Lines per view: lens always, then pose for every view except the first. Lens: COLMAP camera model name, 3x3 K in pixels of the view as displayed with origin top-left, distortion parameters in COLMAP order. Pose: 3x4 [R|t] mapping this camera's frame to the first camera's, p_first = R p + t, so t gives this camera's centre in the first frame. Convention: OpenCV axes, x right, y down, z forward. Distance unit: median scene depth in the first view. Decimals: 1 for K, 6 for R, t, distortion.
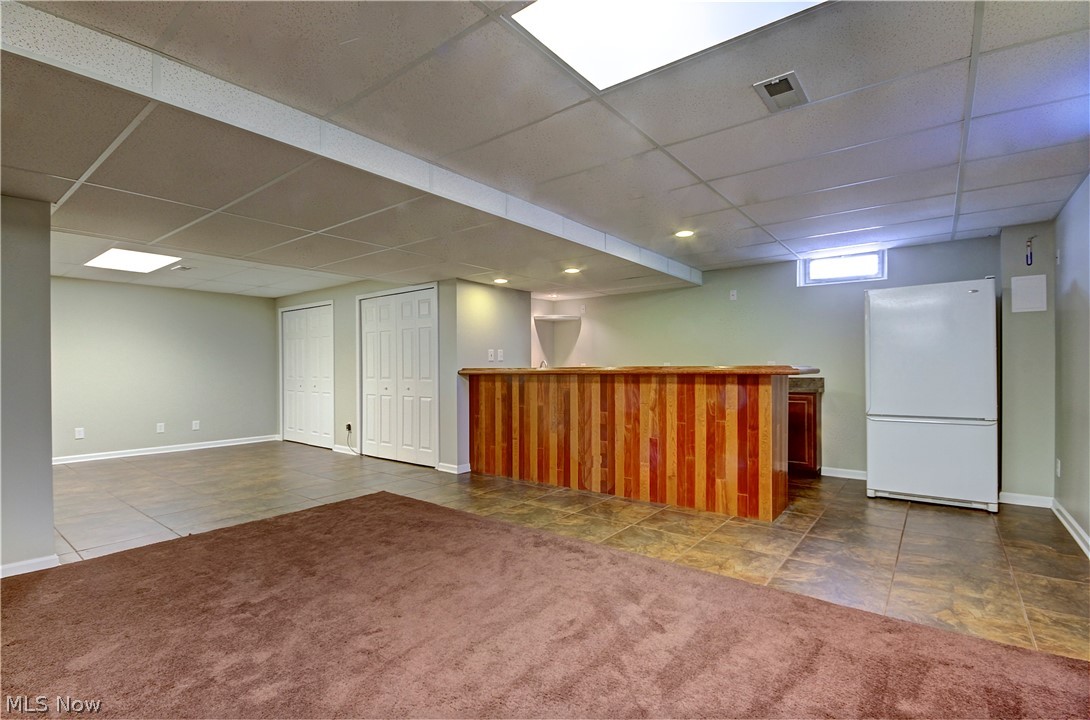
lens RADIAL K [[509.3, 0, 557.0], [0, 509.3, 377.7], [0, 0, 1]] dist [0.000078, -0.002687]
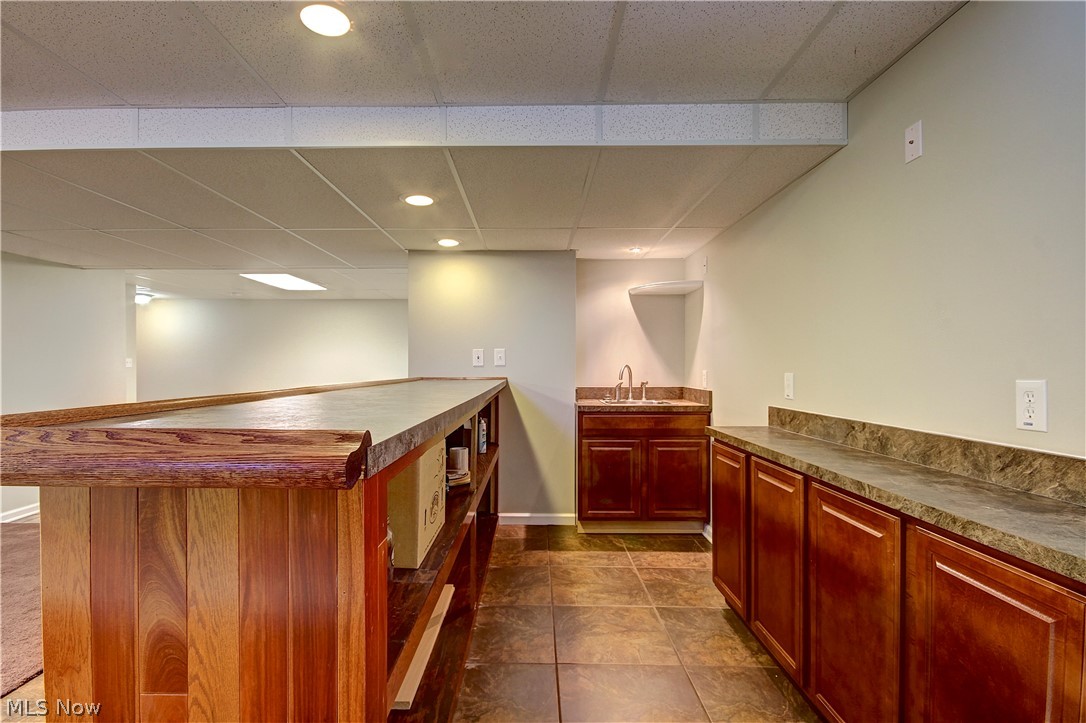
lens RADIAL K [[507.4, 0, 539.3], [0, 507.4, 370.9], [0, 0, 1]] dist [0.000078, -0.002687]
pose [[0.595384, 0.012260, -0.803348, 0.484058], [-0.016278, 0.999862, 0.003194, -0.031251], [0.803277, 0.011175, 0.595501, 0.705437]]
